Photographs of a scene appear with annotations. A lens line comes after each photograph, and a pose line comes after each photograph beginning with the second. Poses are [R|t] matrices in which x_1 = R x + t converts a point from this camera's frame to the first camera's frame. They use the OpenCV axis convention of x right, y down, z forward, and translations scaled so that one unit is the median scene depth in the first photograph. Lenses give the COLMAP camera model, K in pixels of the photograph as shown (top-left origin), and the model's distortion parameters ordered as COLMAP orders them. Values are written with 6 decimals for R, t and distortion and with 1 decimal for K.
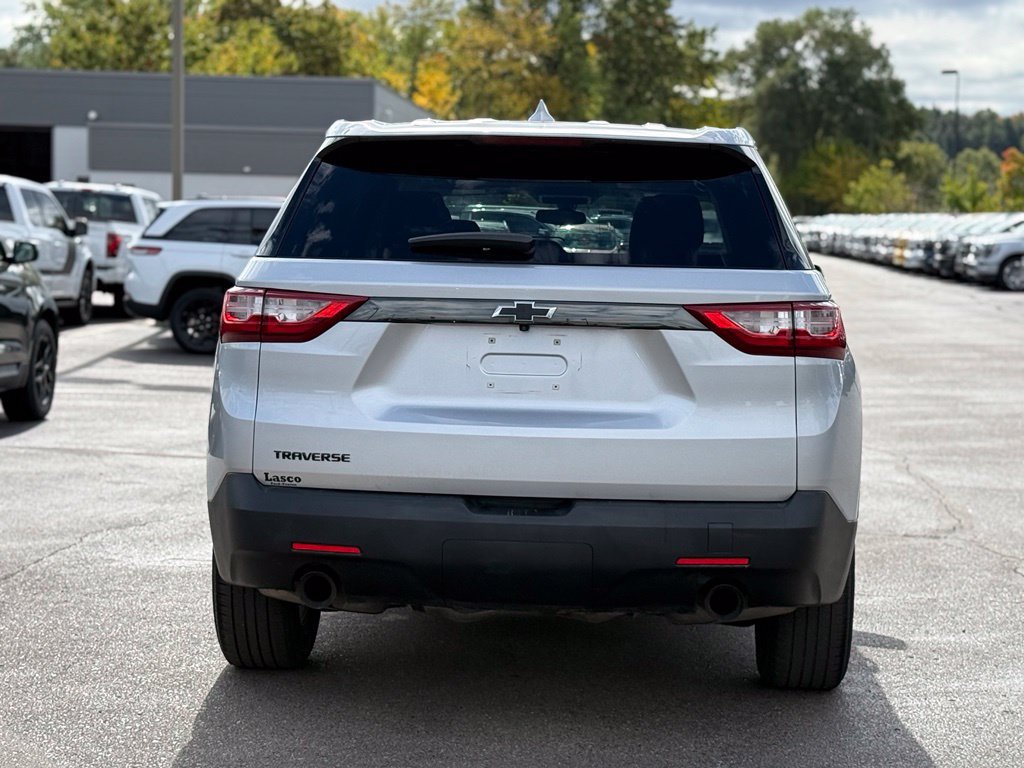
lens RADIAL K [[2054.4, 0, 512.0], [0, 2054.4, 384.0], [0, 0, 1]] dist [0.136371, 0.244732]
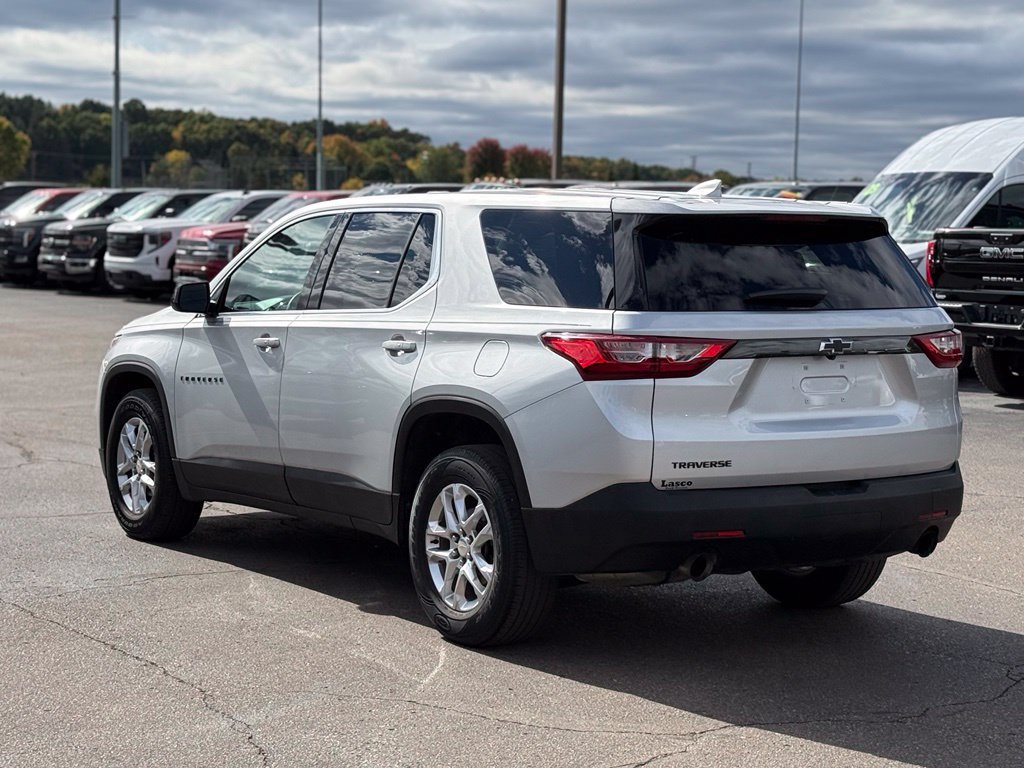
lens RADIAL K [[1961.9, 0, 512.0], [0, 1961.9, 384.0], [0, 0, 1]] dist [0.159592, -0.165720]
pose [[0.793390, -0.057547, 0.605987, -0.945473], [0.049008, 0.998328, 0.030642, -0.059603], [-0.606738, 0.005387, 0.794884, 0.089682]]
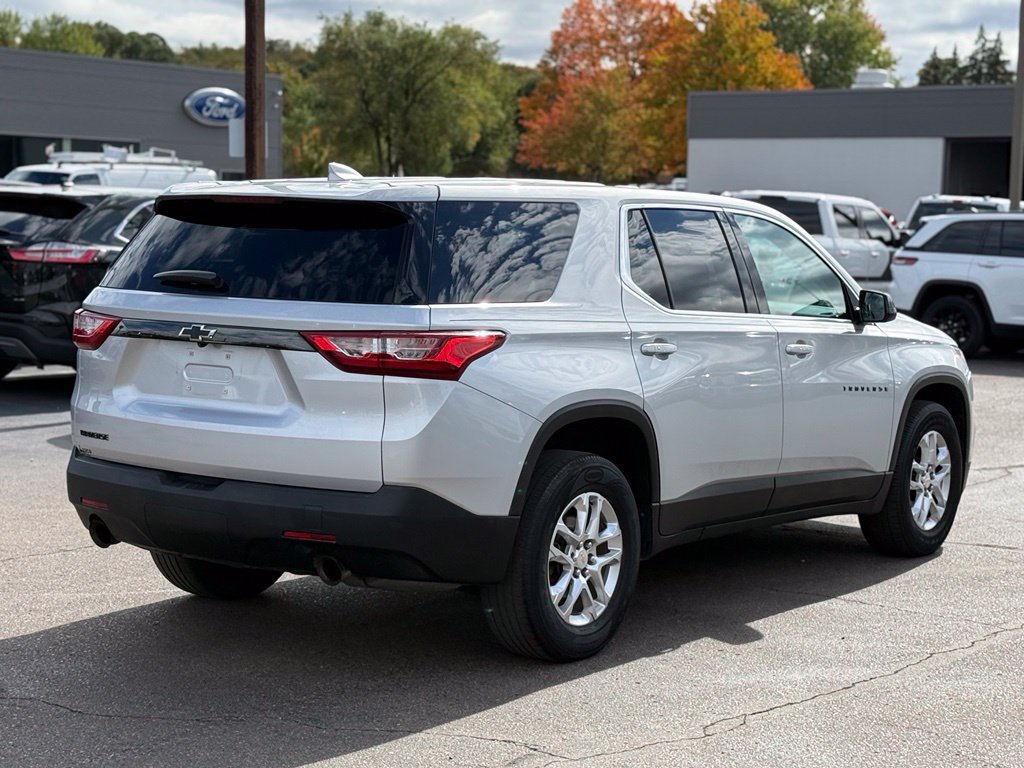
lens RADIAL K [[1961.9, 0, 512.0], [0, 1961.9, 384.0], [0, 0, 1]] dist [0.159592, -0.165720]
pose [[0.845008, 0.042806, -0.533037, 0.827686], [-0.041015, 0.999043, 0.015209, -0.029263], [0.533178, 0.009010, 0.845955, 0.051688]]
